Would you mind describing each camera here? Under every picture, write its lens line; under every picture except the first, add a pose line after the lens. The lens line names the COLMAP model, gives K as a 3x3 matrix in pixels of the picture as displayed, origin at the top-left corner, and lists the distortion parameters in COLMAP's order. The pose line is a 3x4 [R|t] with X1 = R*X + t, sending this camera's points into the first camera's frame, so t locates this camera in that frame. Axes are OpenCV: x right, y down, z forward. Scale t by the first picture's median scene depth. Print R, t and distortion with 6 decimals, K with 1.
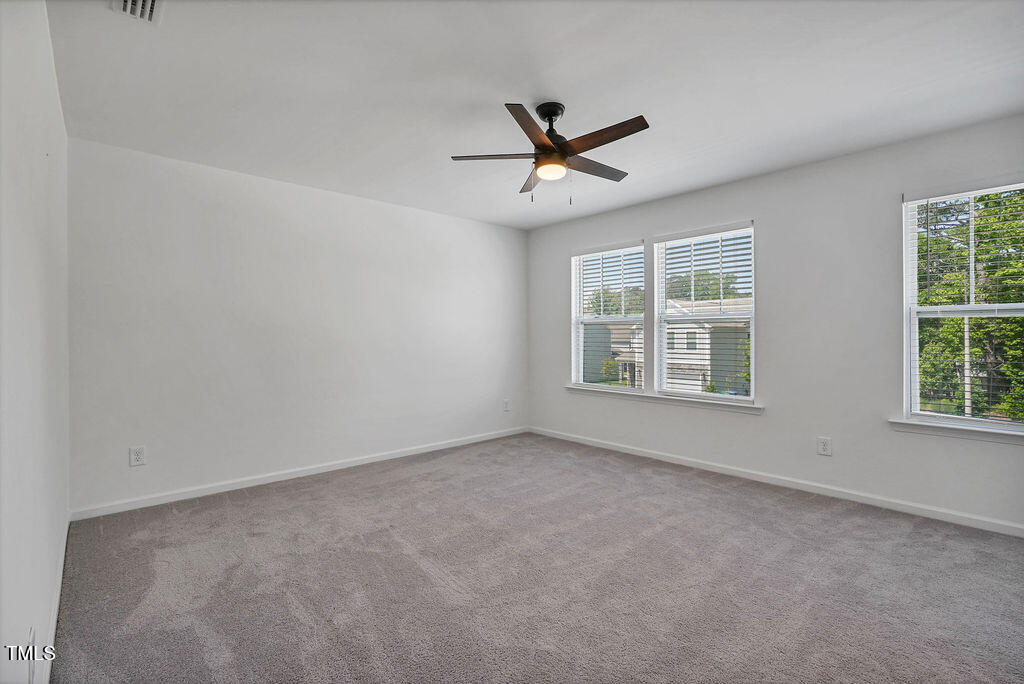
lens RADIAL K [[483.3, 0, 512.9], [0, 483.3, 340.1], [0, 0, 1]] dist [-0.008235, 0.005640]
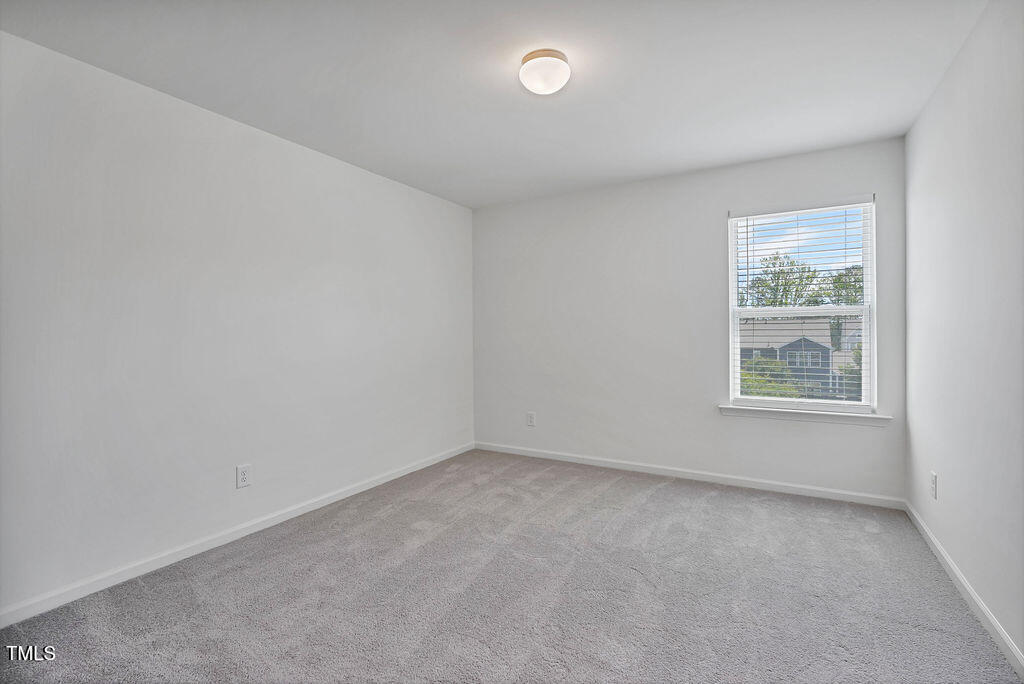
lens RADIAL K [[483.3, 0, 512.6], [0, 483.3, 337.7], [0, 0, 1]] dist [-0.008235, 0.005640]
pose [[0.937797, -0.000659, 0.347183, -0.293316], [-0.000201, 0.999997, 0.002442, -0.002471], [-0.347184, -0.002360, 0.937794, 0.323825]]
